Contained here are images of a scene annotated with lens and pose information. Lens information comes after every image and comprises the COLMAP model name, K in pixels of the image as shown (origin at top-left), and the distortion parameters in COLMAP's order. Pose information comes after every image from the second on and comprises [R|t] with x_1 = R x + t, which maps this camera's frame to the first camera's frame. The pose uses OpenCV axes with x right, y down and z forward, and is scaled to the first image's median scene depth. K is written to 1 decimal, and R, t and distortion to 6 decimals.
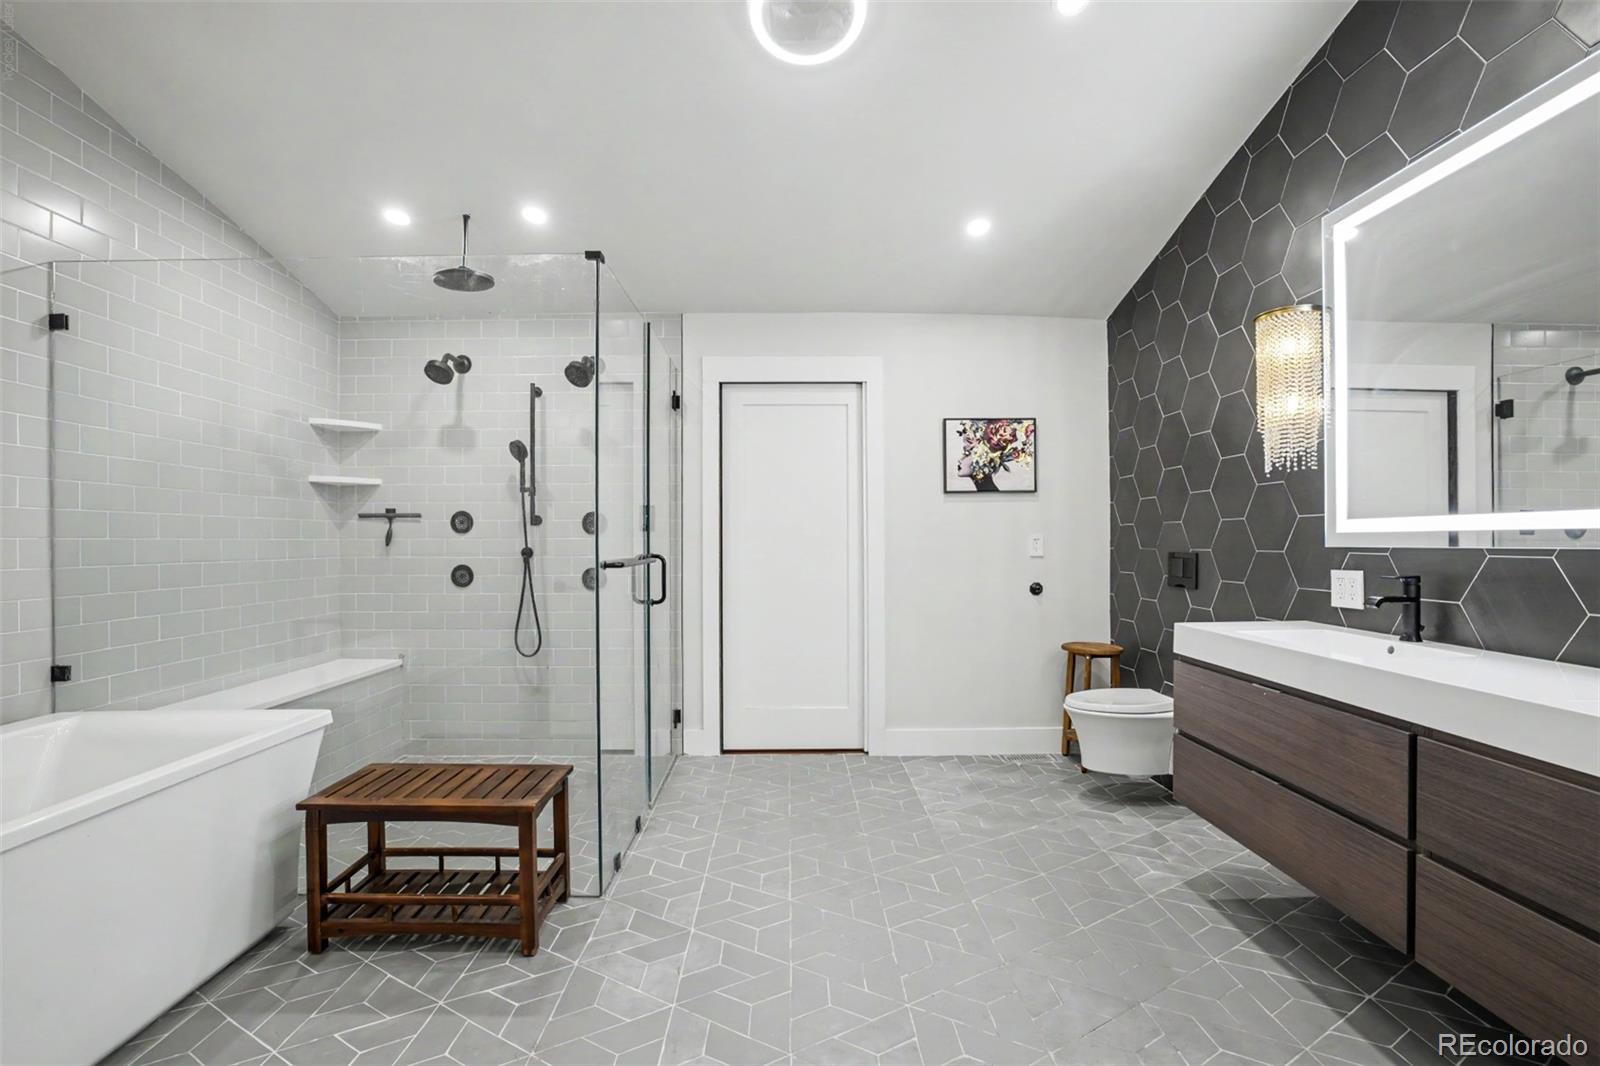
lens RADIAL K [[673.3, 0, 791.7], [0, 673.3, 538.2], [0, 0, 1]] dist [-0.039148, 0.000048]
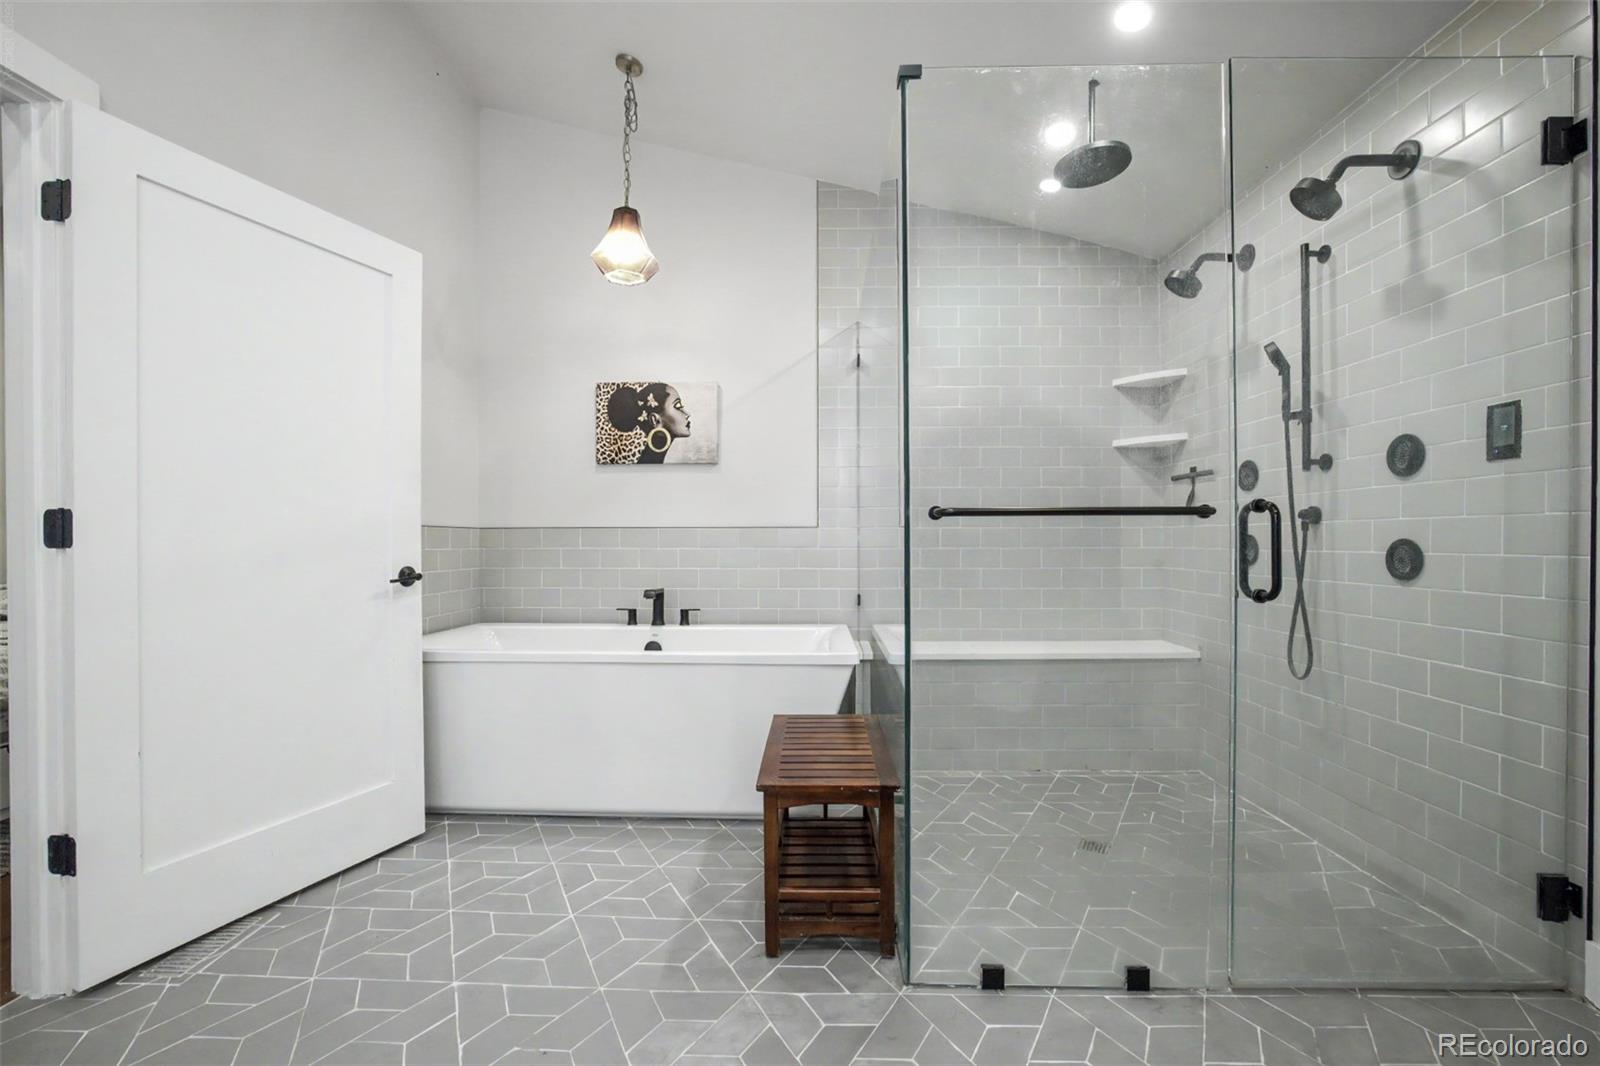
lens RADIAL K [[673.3, 0, 791.7], [0, 673.3, 538.2], [0, 0, 1]] dist [-0.039148, 0.000048]
pose [[-0.031724, 0.003771, -0.999490, 0.257435], [0.003461, 0.999987, 0.003663, 0.042669], [0.999491, -0.003344, -0.031736, 0.573034]]
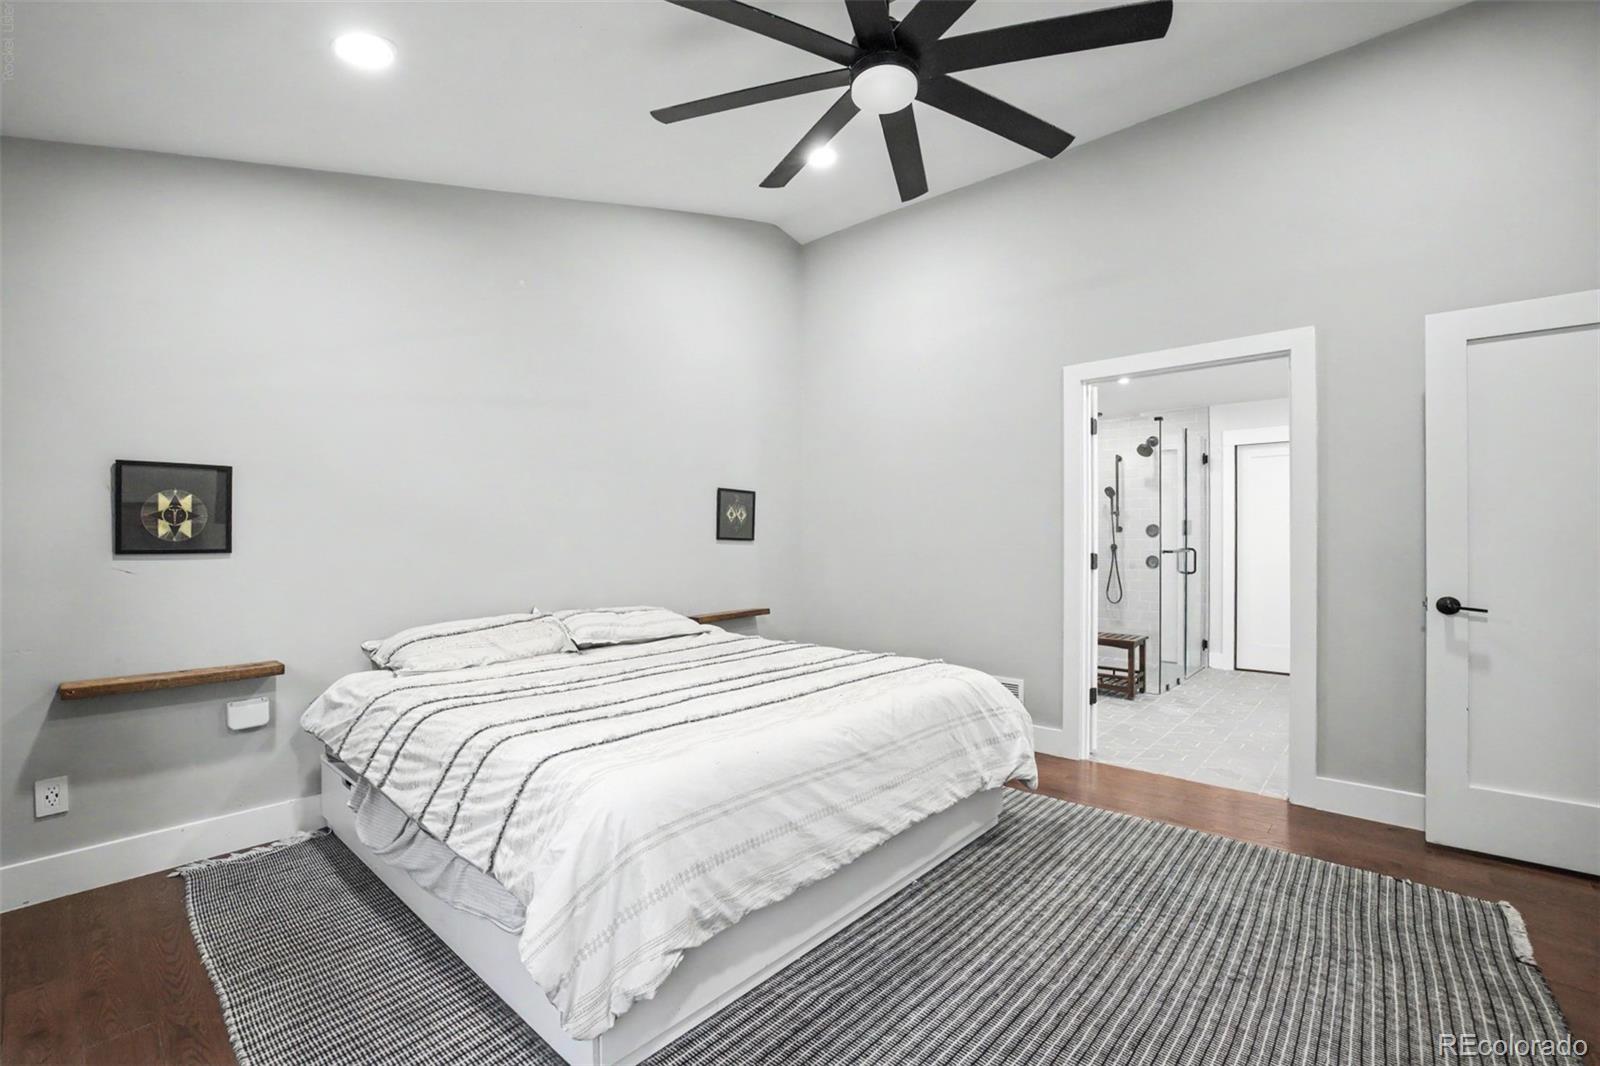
lens RADIAL K [[673.3, 0, 791.7], [0, 673.3, 538.2], [0, 0, 1]] dist [-0.039148, 0.000048]
pose [[0.726281, 0.002422, -0.687393, 0.239557], [-0.005777, 0.999980, -0.002580, 0.007968], [0.687373, 0.005845, 0.726281, -1.015256]]
